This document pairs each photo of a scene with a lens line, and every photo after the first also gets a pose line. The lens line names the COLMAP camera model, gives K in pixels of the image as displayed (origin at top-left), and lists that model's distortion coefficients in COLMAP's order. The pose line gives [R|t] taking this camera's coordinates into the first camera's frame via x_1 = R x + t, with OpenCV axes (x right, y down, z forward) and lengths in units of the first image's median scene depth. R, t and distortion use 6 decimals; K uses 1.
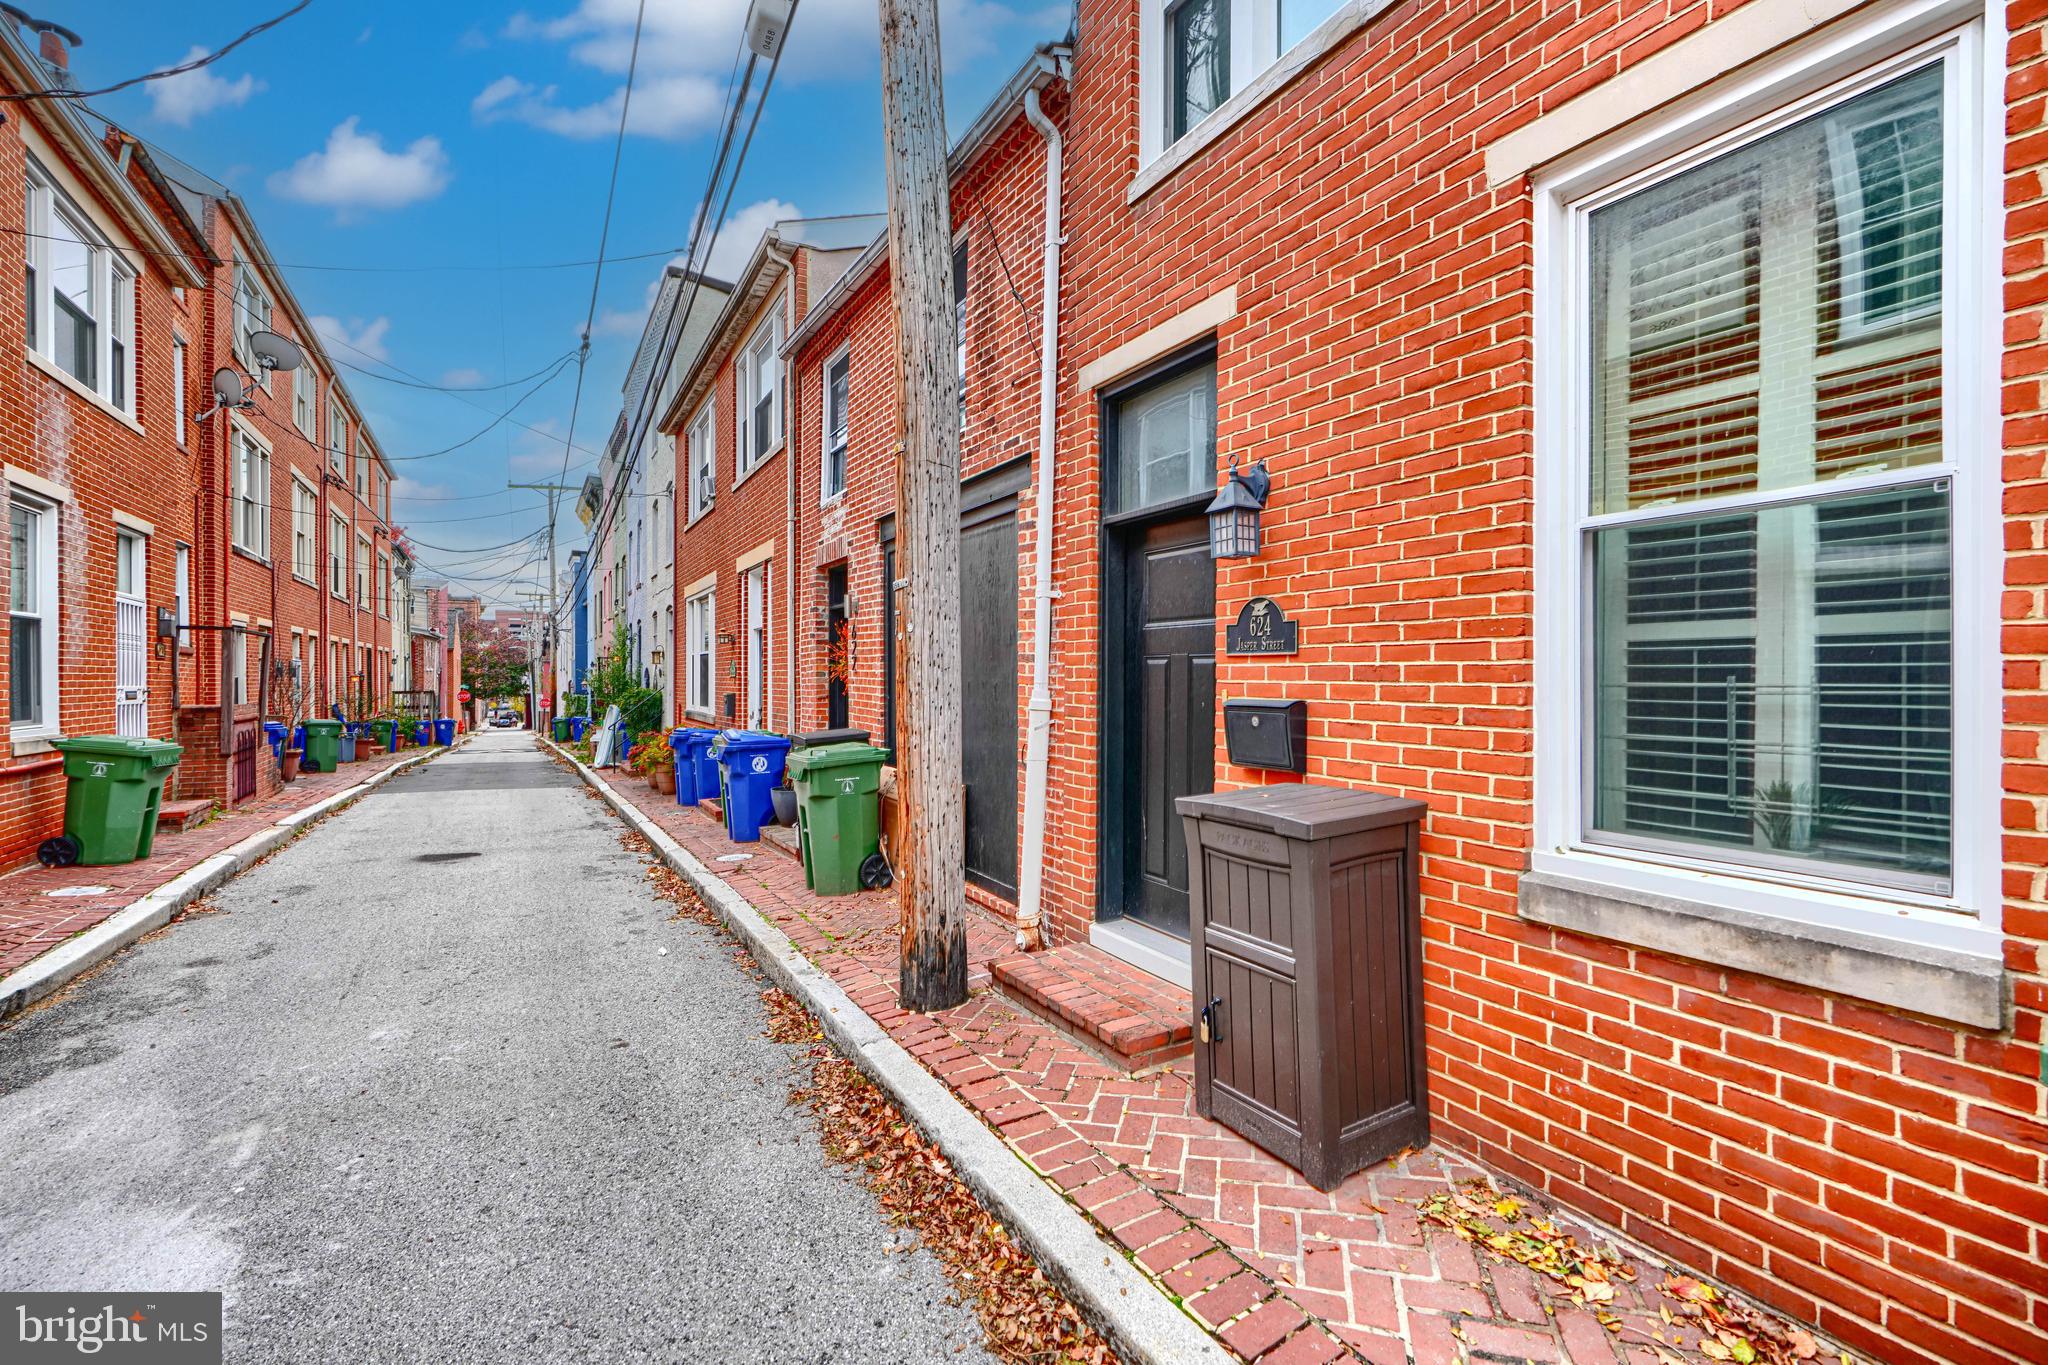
lens RADIAL K [[920.0, 0, 1023.3], [0, 920.0, 670.6], [0, 0, 1]] dist [0.000491, 0.000060]
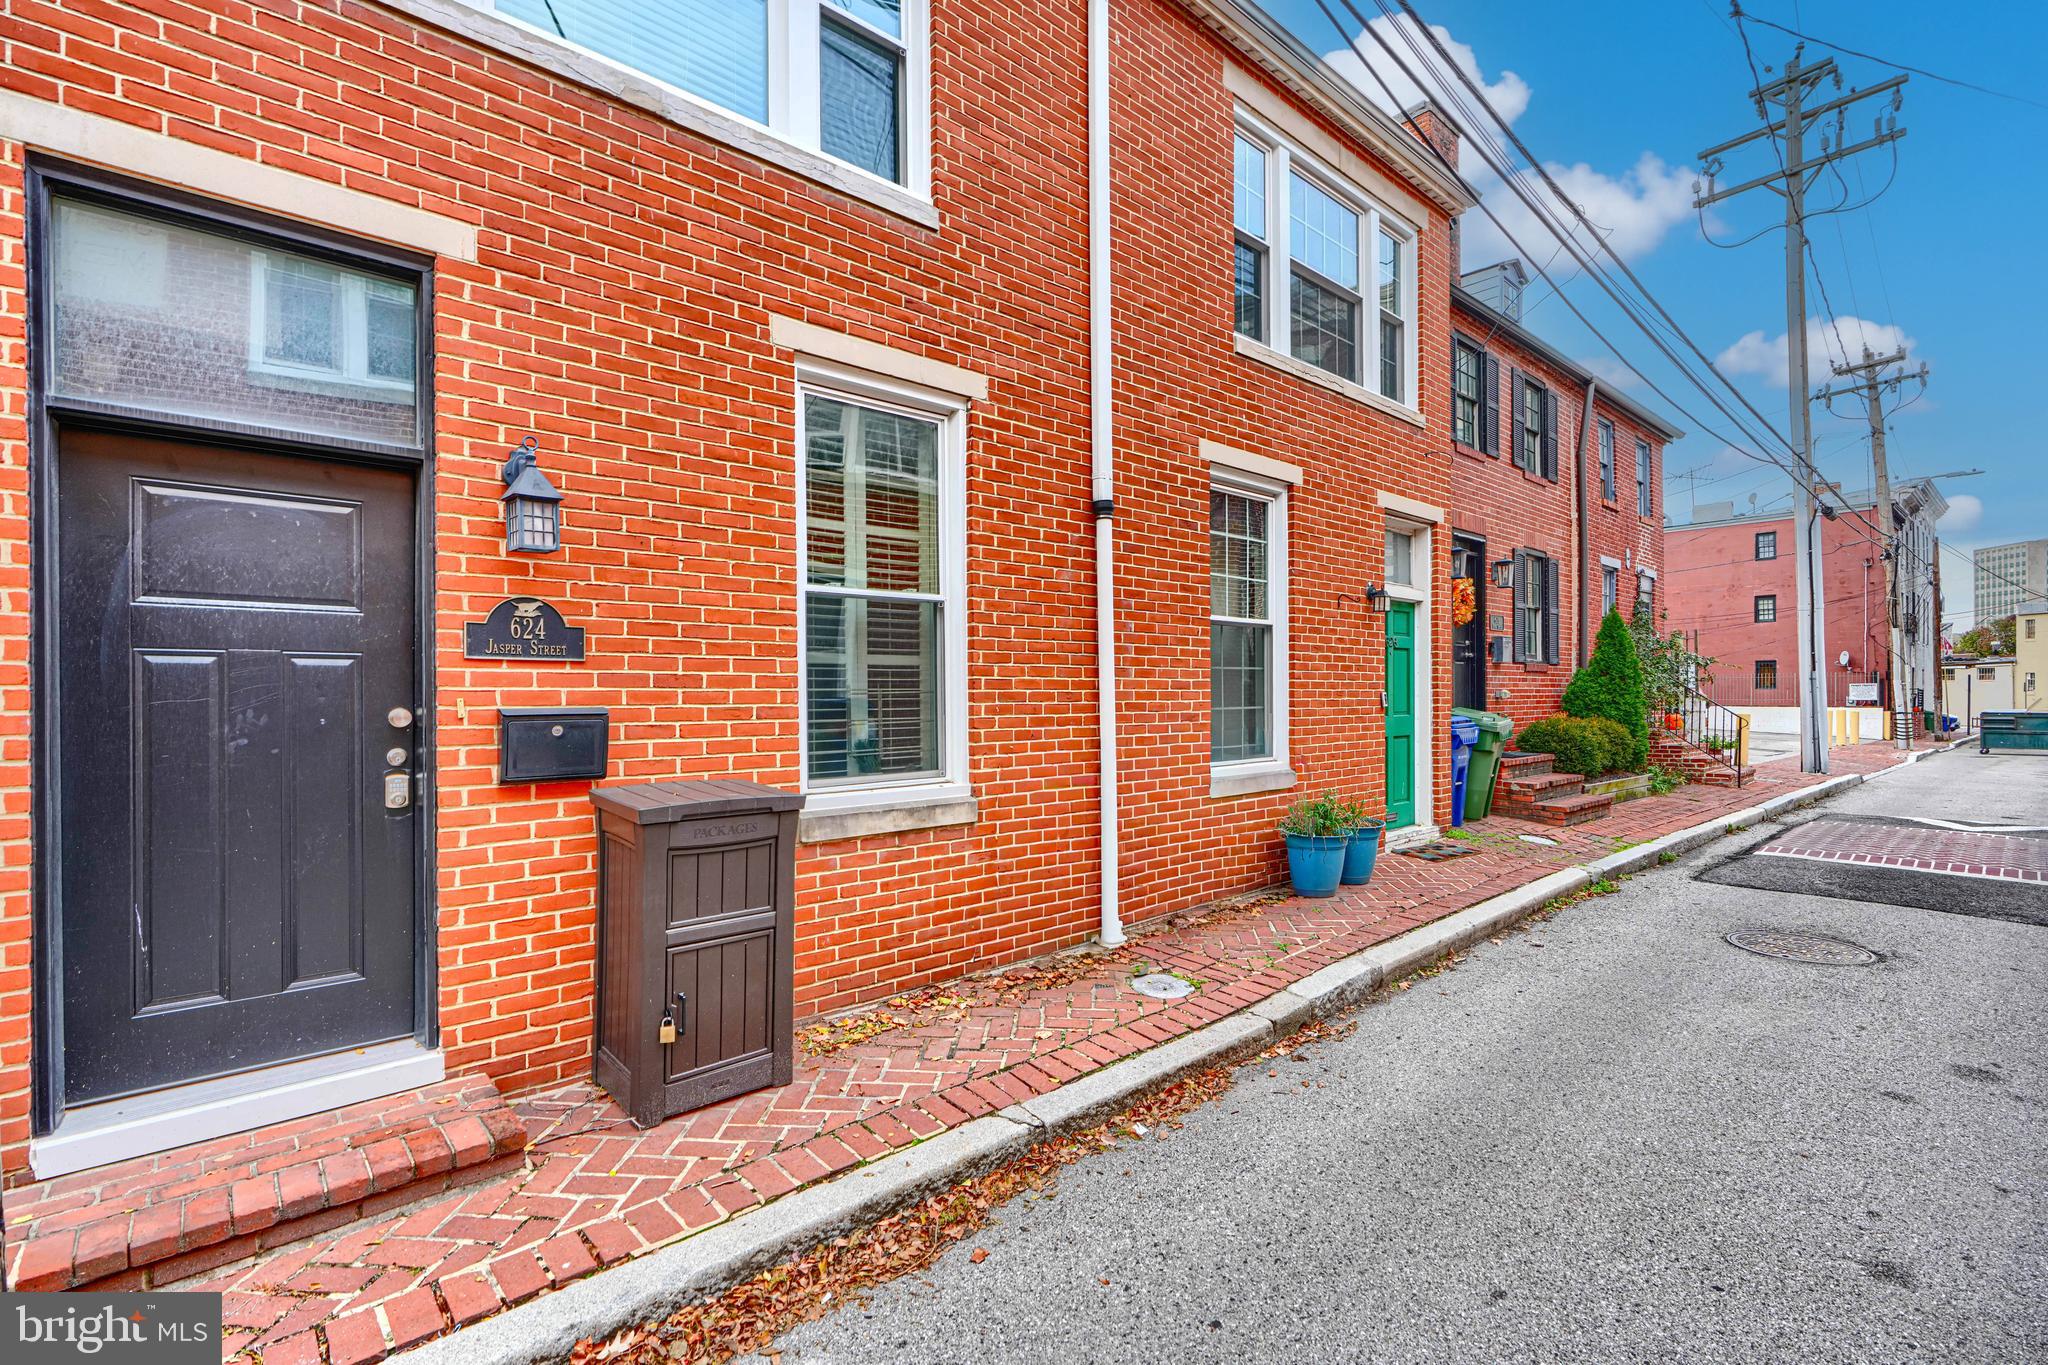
lens RADIAL K [[934.8, 0, 1024.0], [0, 934.8, 682.5], [0, 0, 1]] dist [0.000658, 0.000079]
pose [[-0.225544, 0.010997, 0.974171, -0.939057], [-0.002285, 0.999928, -0.011817, 0.019063], [-0.974230, -0.004892, -0.225503, 0.894492]]
